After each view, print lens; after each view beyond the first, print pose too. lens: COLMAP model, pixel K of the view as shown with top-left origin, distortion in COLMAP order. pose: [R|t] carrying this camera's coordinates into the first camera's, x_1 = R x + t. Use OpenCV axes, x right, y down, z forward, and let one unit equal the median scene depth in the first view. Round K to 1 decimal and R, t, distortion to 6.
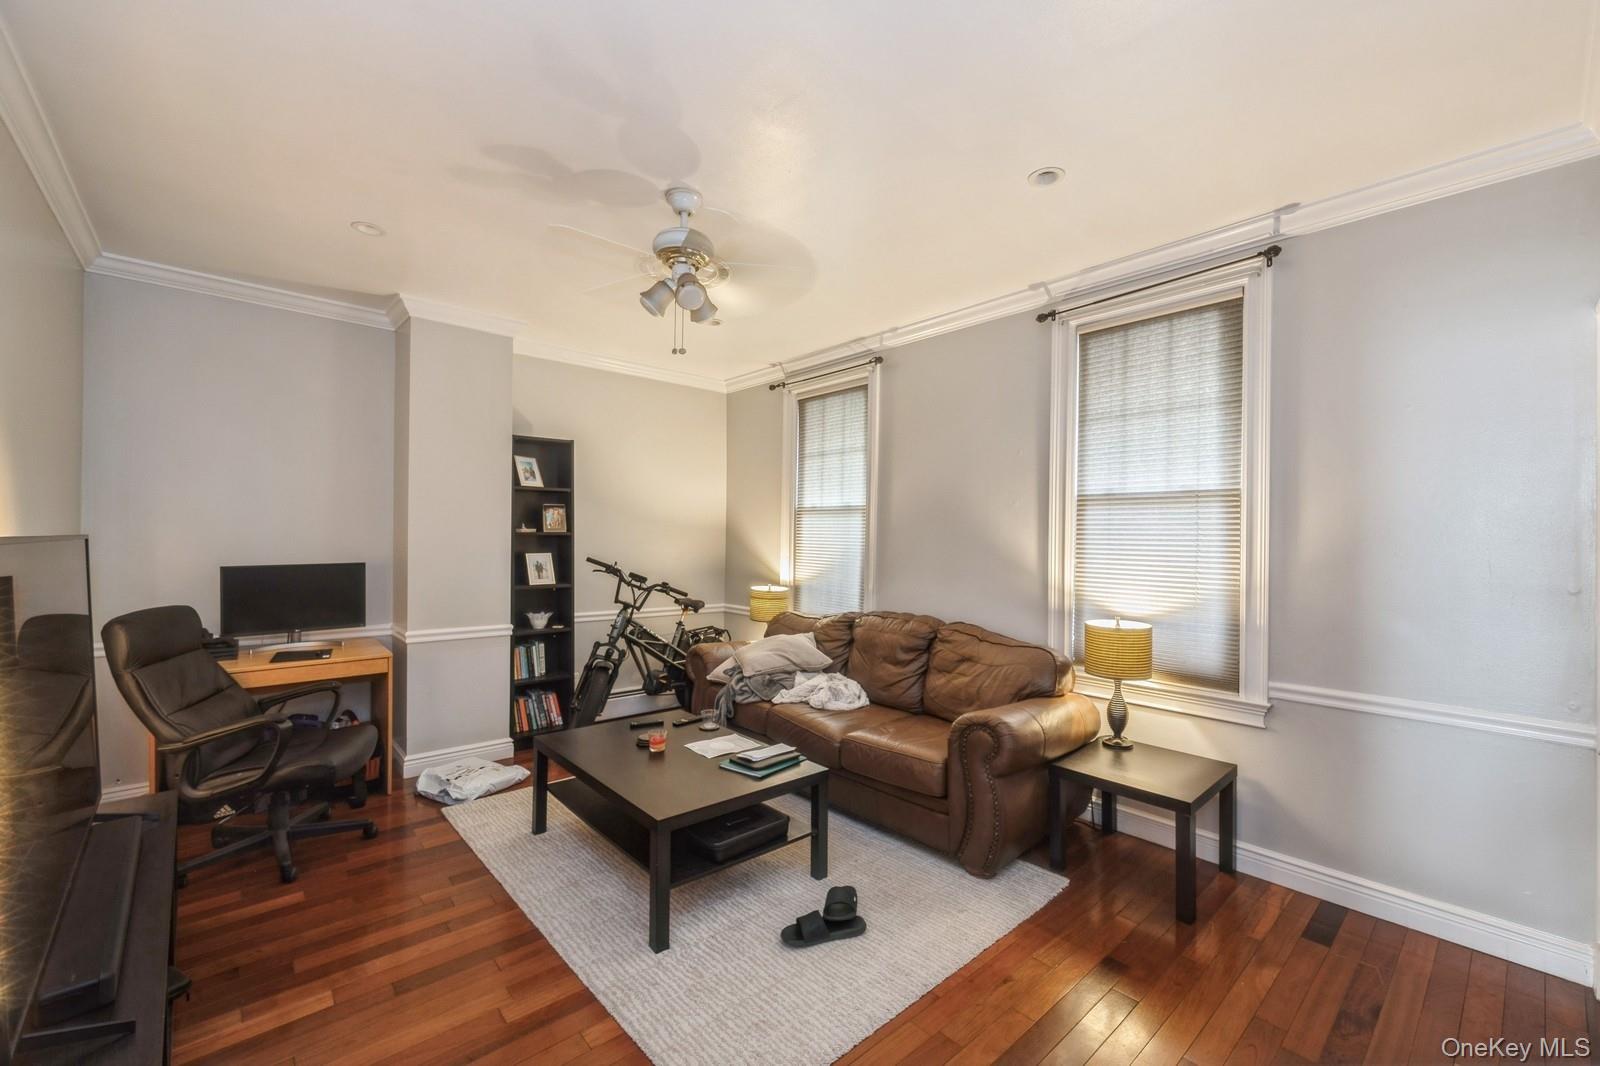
lens RADIAL K [[669.2, 0, 799.4], [0, 669.2, 542.6], [0, 0, 1]] dist [0.002185, -0.000691]
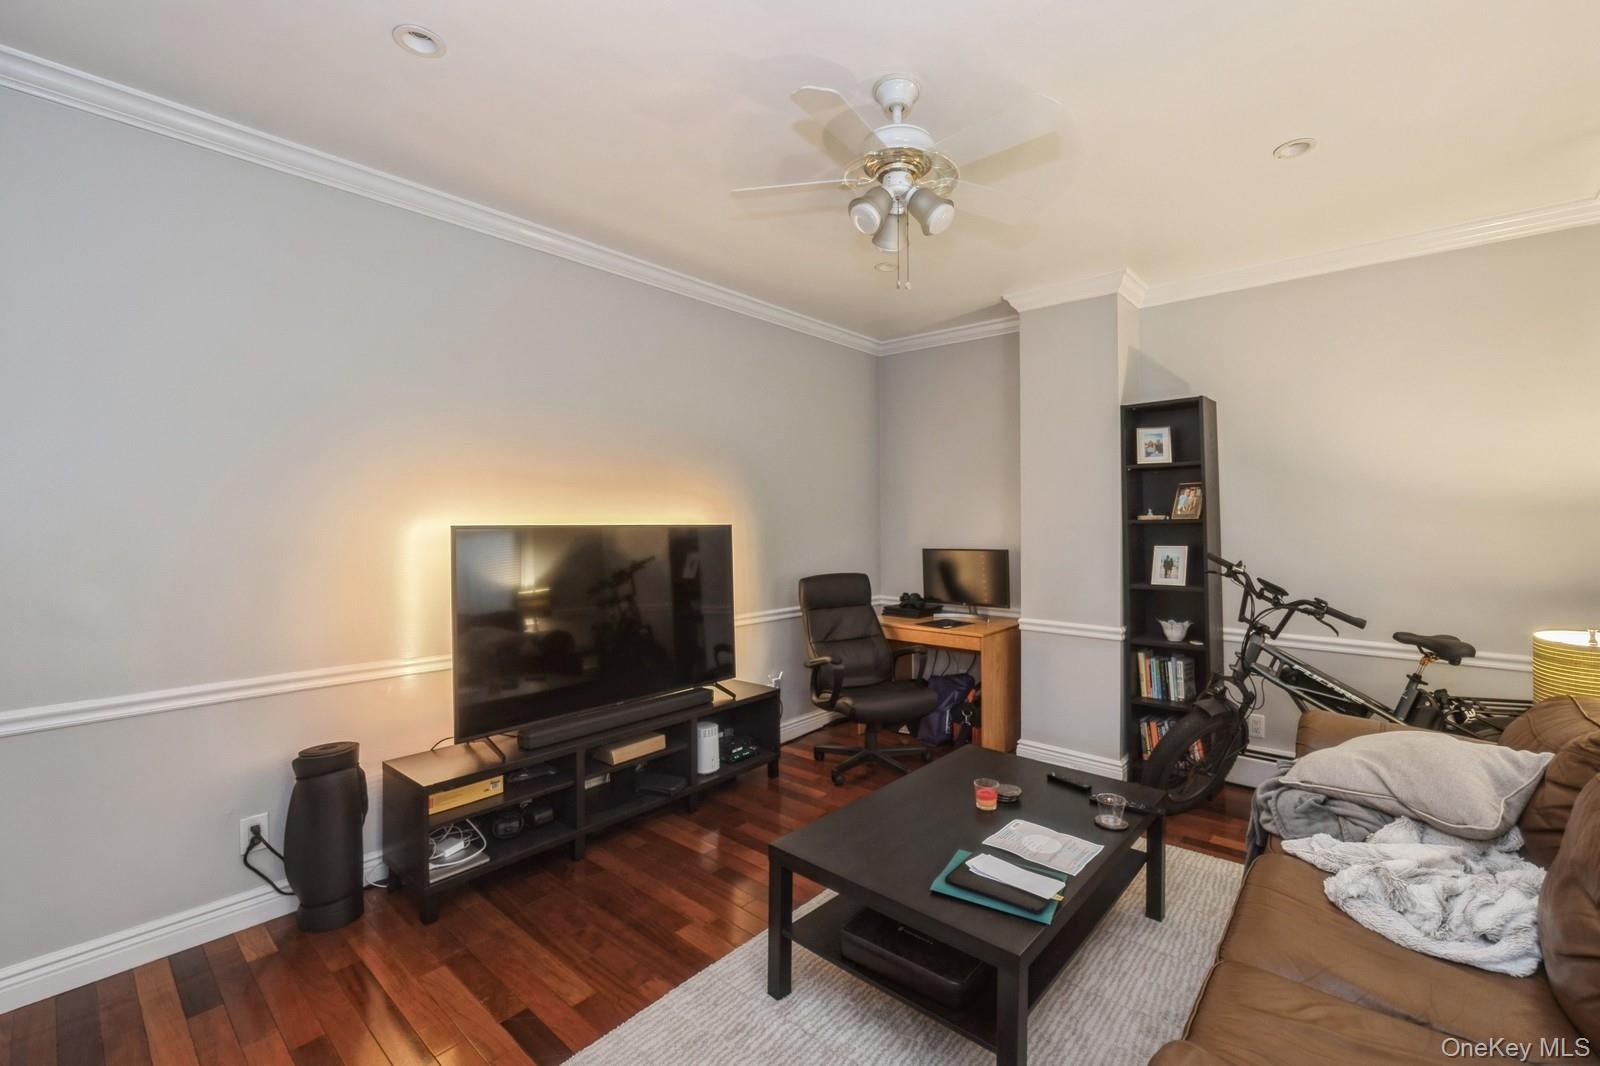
lens RADIAL K [[669.2, 0, 801.3], [0, 669.2, 517.7], [0, 0, 1]] dist [0.002185, -0.000691]
pose [[0.136565, -0.014275, -0.990528, 0.344352], [-0.004165, 0.999879, -0.014984, -0.003788], [0.990622, 0.006172, 0.136489, 0.458731]]
